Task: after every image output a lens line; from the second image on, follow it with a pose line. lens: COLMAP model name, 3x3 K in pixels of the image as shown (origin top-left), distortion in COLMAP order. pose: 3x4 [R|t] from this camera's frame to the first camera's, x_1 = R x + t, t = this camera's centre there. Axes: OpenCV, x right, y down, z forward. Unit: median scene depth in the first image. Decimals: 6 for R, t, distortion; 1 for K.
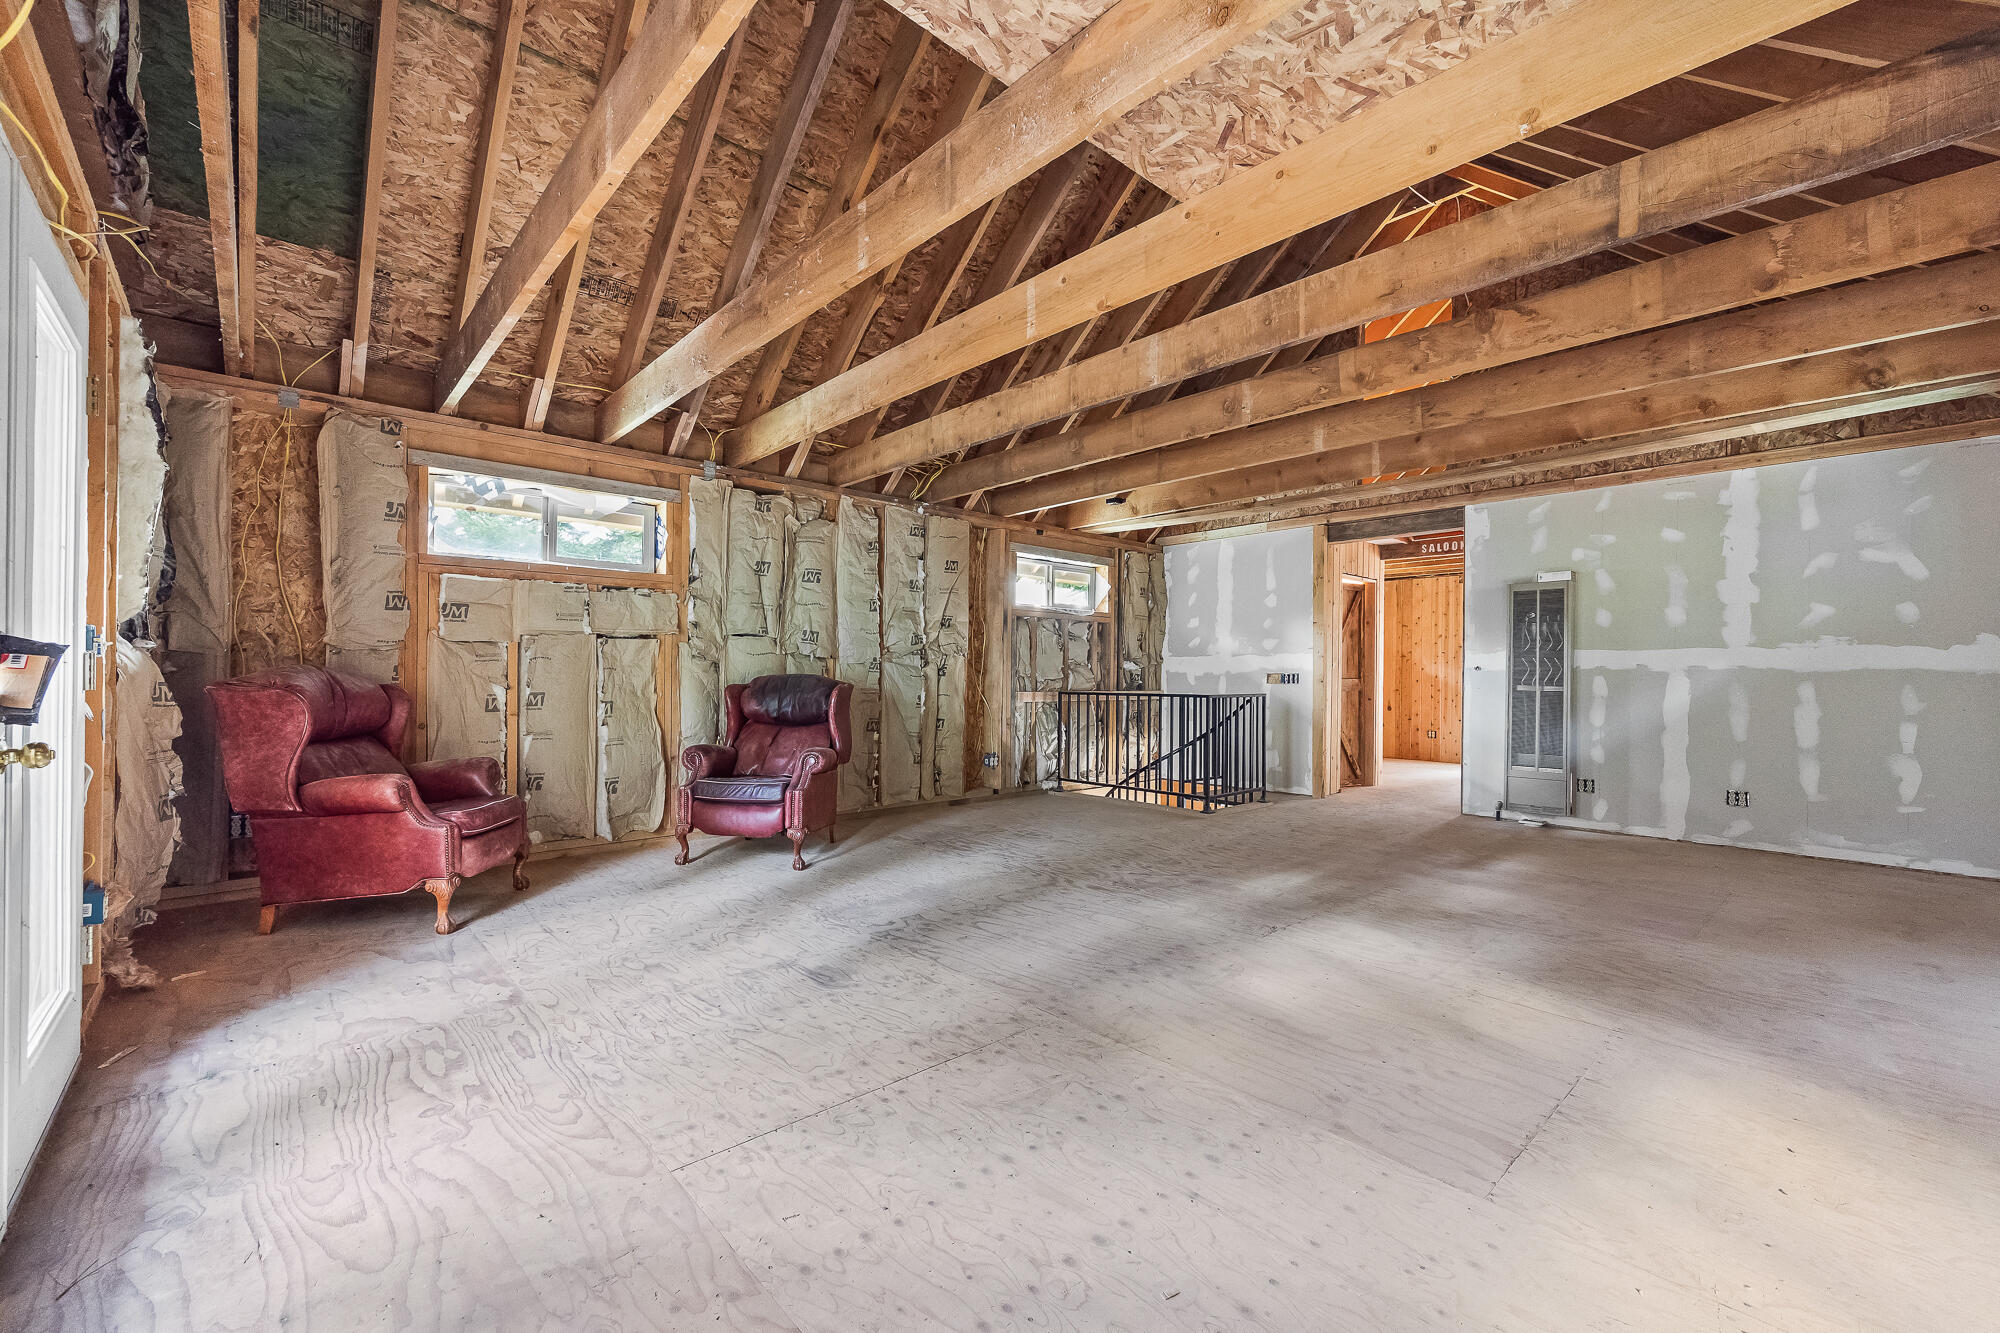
lens RADIAL K [[811.3, 0, 1004.5], [0, 811.3, 673.1], [0, 0, 1]] dist [-0.000439, 0.001140]
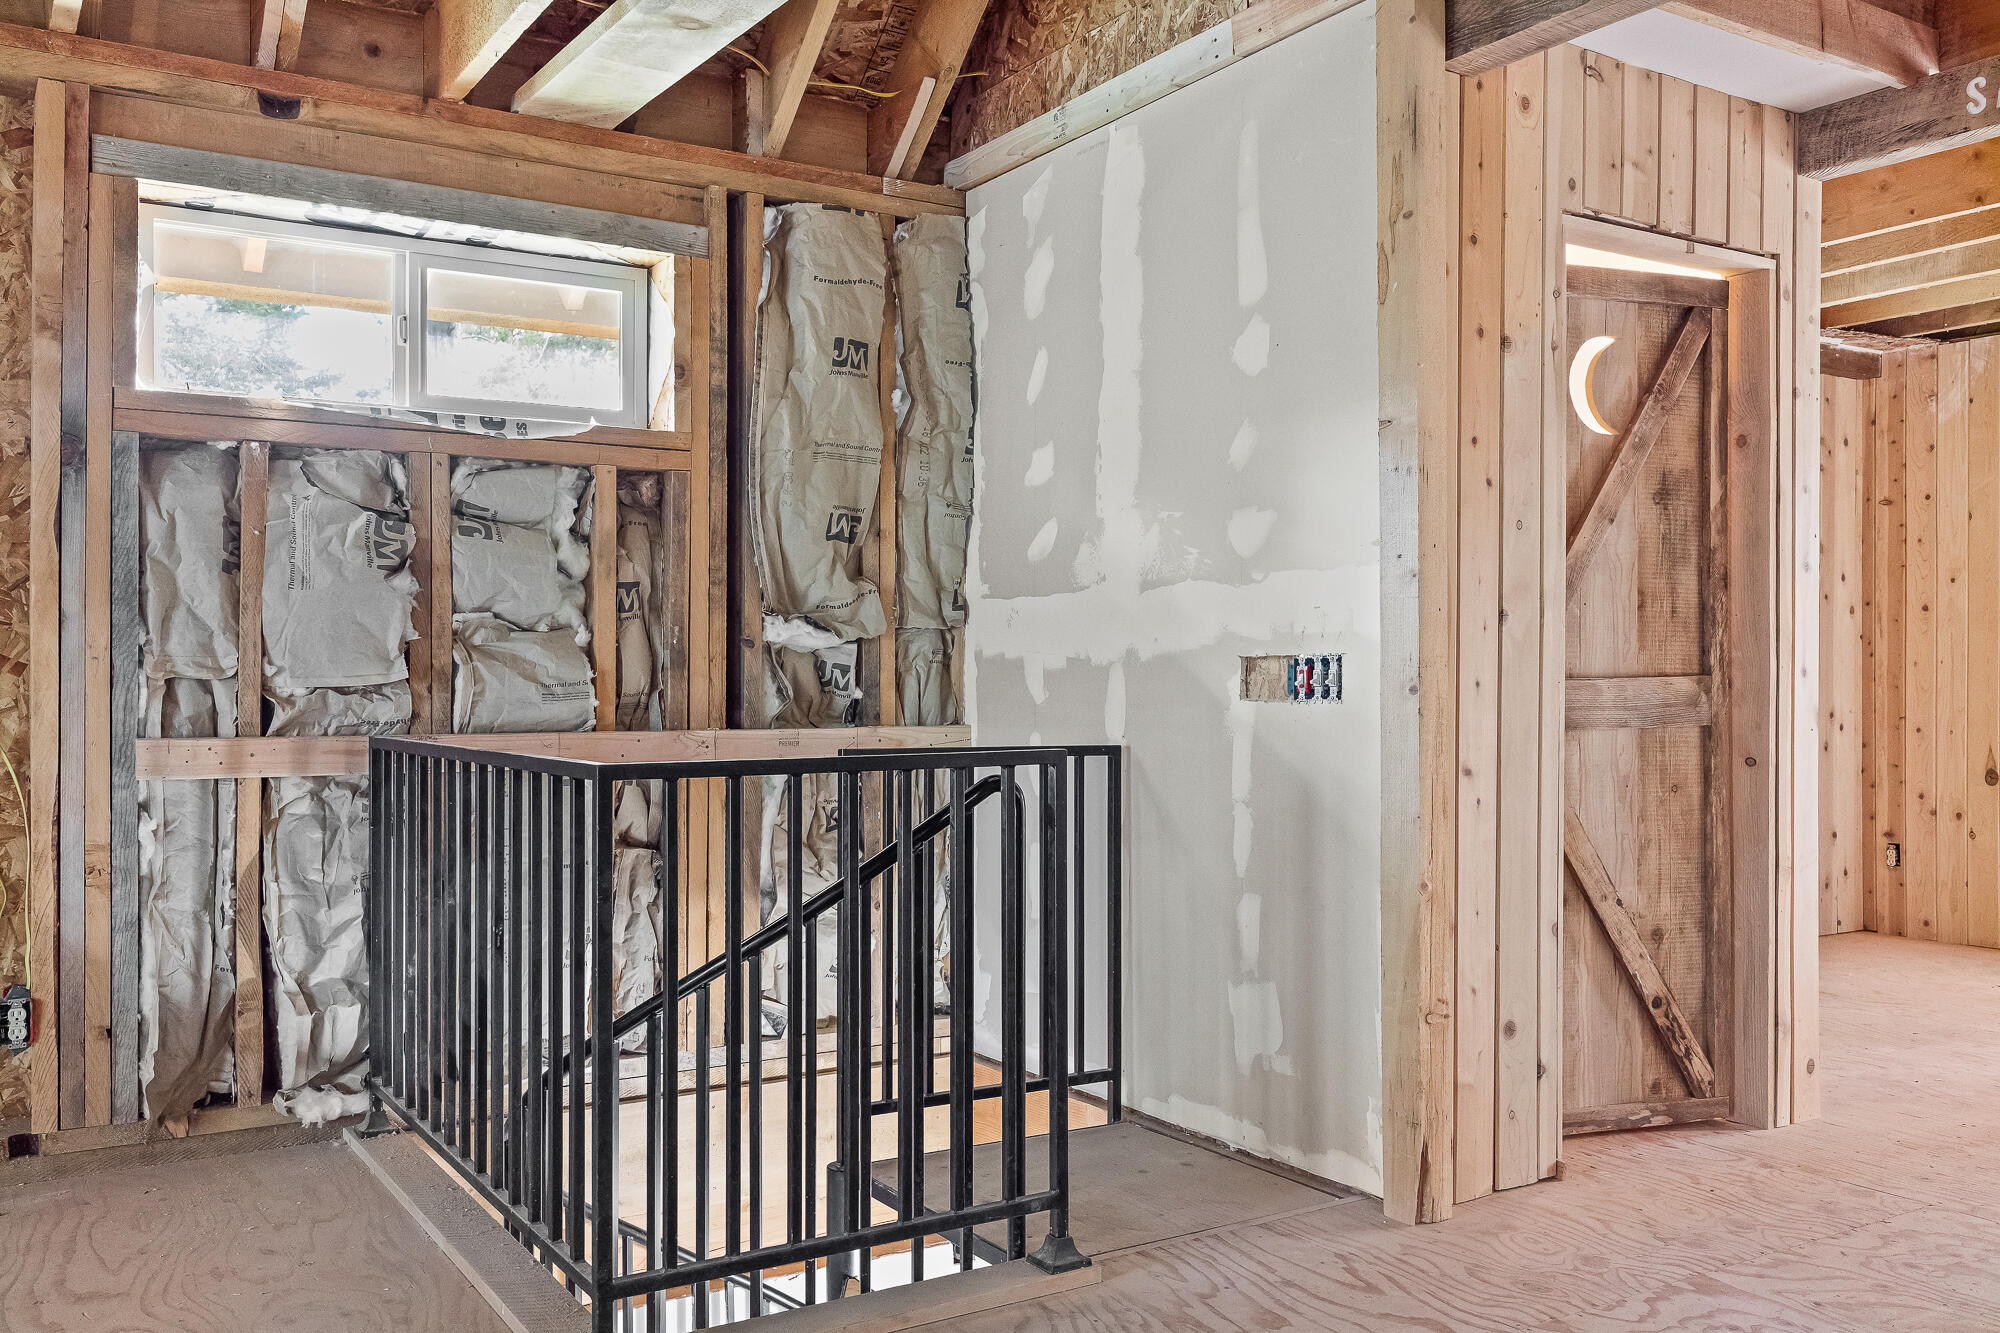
lens RADIAL K [[1693.1, 0, 985.1], [0, 1693.1, 672.7], [0, 0, 1]] dist [0.009580, -0.002776]
pose [[0.983579, -0.007802, -0.180307, 0.352665], [0.008442, 0.999960, 0.002781, 0.003216], [0.180278, -0.004258, 0.983606, 0.520133]]
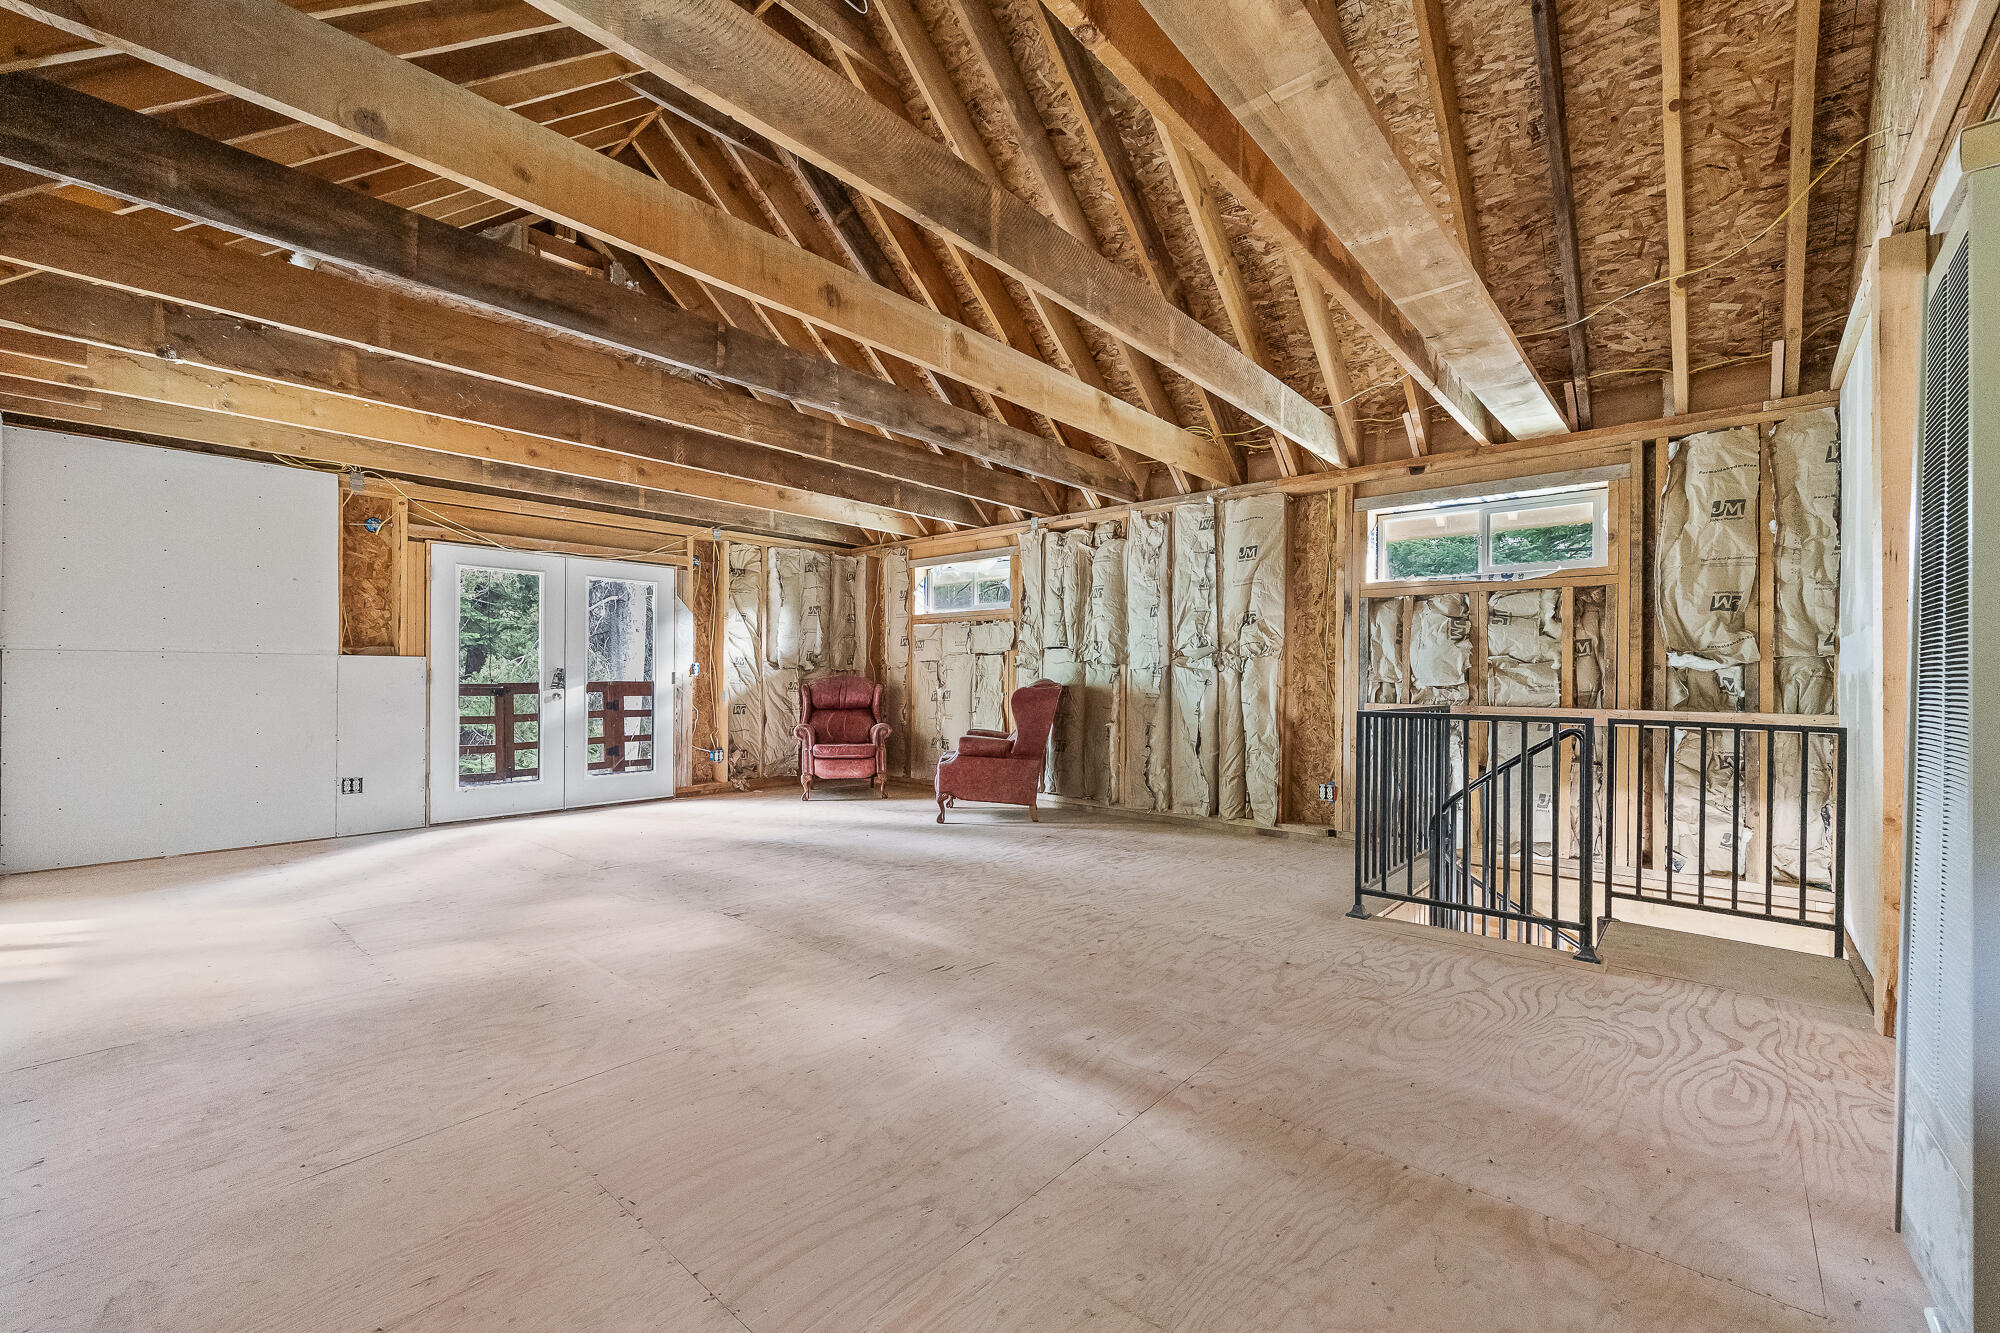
lens RADIAL K [[811.3, 0, 1013.9], [0, 811.3, 678.4], [0, 0, 1]] dist [-0.000439, 0.001140]
pose [[0.121571, -0.006265, -0.992563, 0.674788], [-0.001184, 0.999978, -0.006457, 0.005936], [0.992582, 0.001960, 0.121561, 0.582141]]
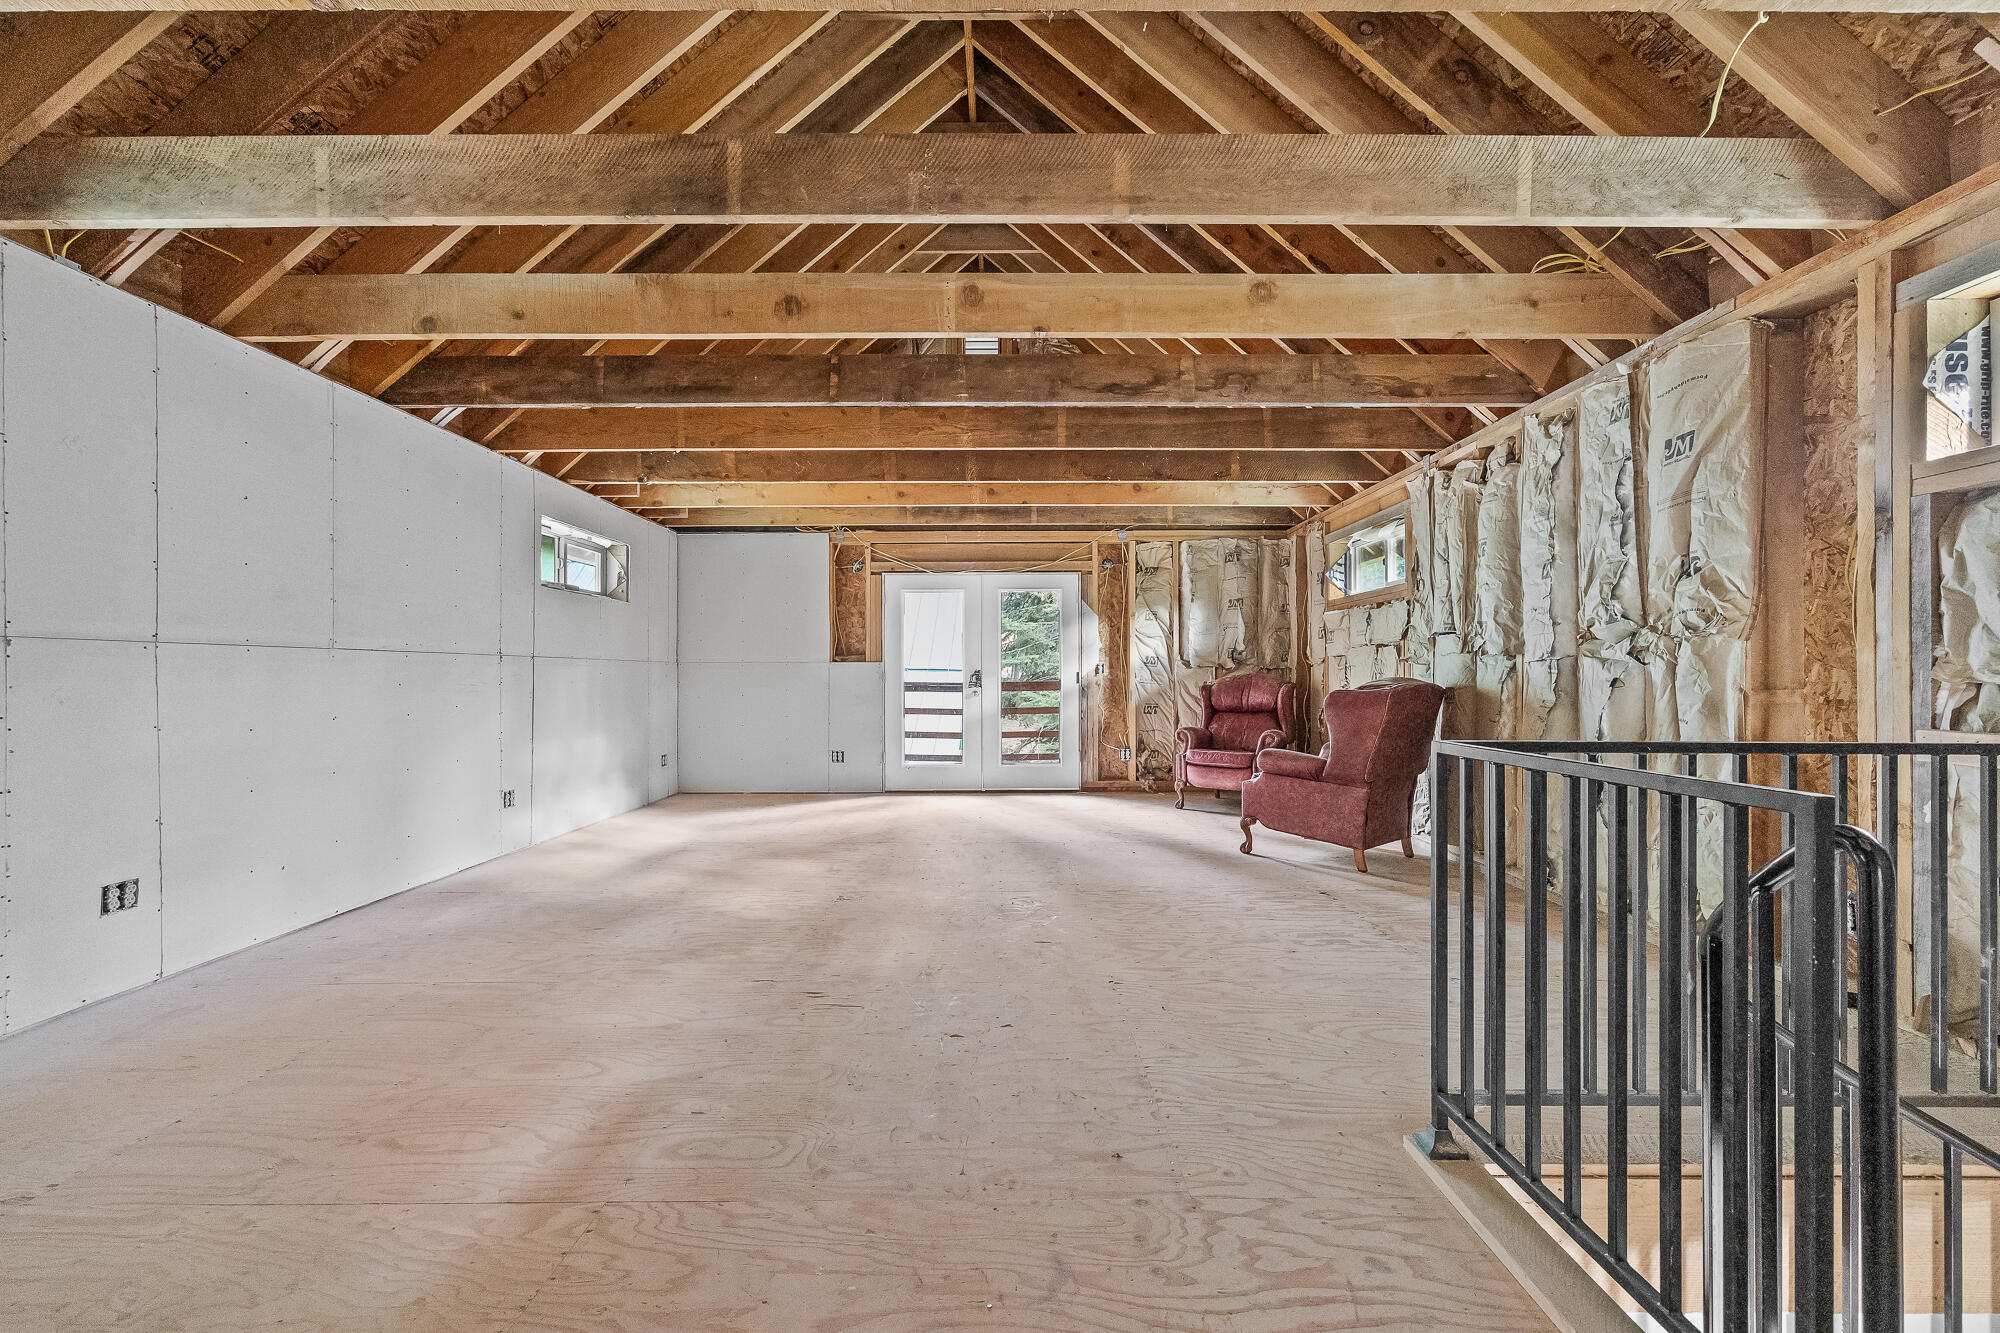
lens RADIAL K [[811.3, 0, 1011.3], [0, 811.3, 674.2], [0, 0, 1]] dist [-0.000439, 0.001140]
pose [[-0.666886, -0.006320, -0.745133, 0.484864], [-0.000647, 0.999969, -0.007902, 0.003503], [0.745160, -0.004788, -0.666869, 0.916973]]
